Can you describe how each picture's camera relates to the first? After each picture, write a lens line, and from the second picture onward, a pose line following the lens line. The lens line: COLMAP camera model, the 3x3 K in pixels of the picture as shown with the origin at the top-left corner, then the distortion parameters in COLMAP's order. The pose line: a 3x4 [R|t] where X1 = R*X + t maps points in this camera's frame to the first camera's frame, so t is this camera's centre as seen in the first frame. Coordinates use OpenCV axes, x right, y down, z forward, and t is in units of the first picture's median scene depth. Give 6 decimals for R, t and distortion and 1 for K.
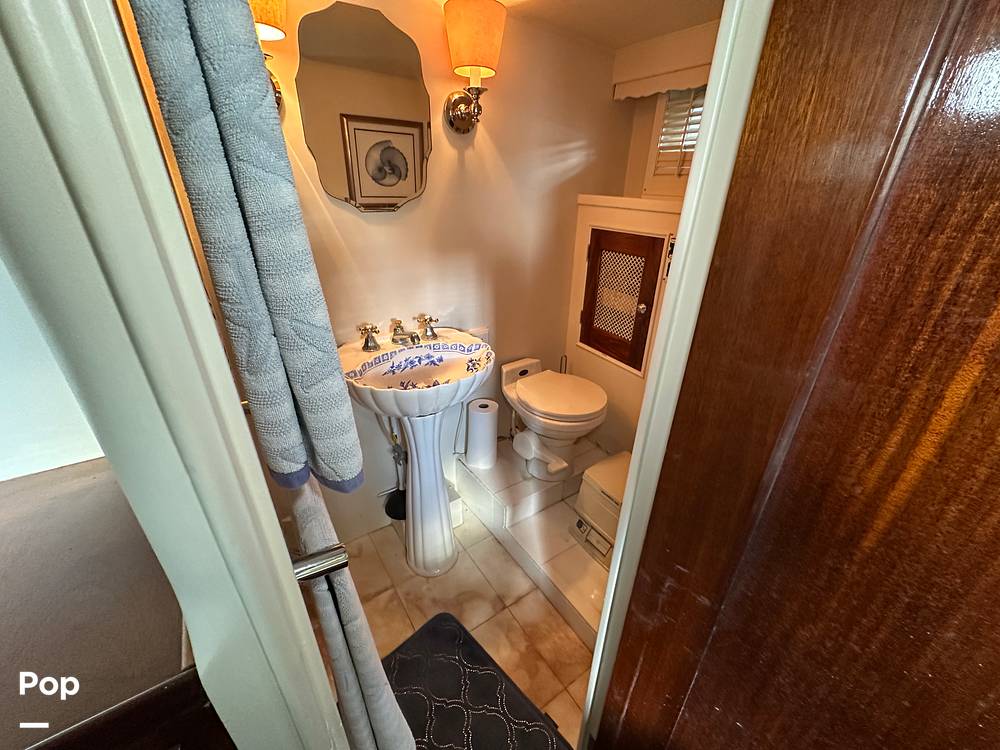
lens RADIAL K [[401.7, 0, 500.0], [0, 401.7, 375.0], [0, 0, 1]] dist [-0.002049, 0.000474]
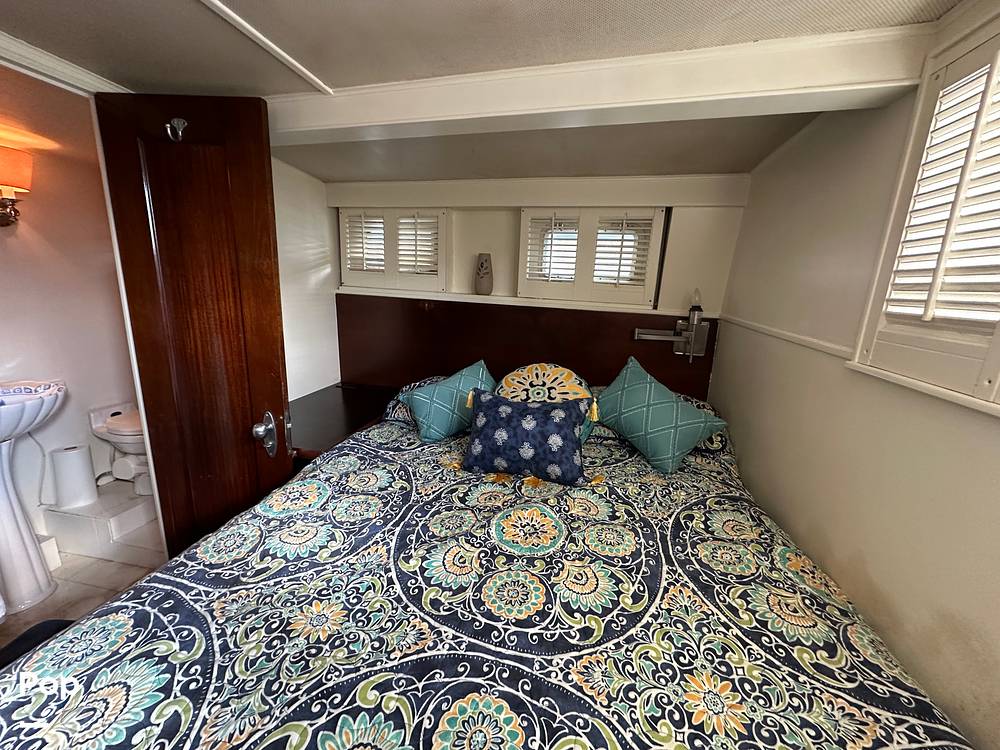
lens RADIAL K [[401.7, 0, 500.0], [0, 401.7, 375.0], [0, 0, 1]] dist [-0.002049, 0.000474]
pose [[0.721977, -0.137501, 0.678117, 0.129238], [0.270744, 0.958052, -0.093993, 0.420950], [-0.636747, 0.251457, 0.728918, -0.862015]]
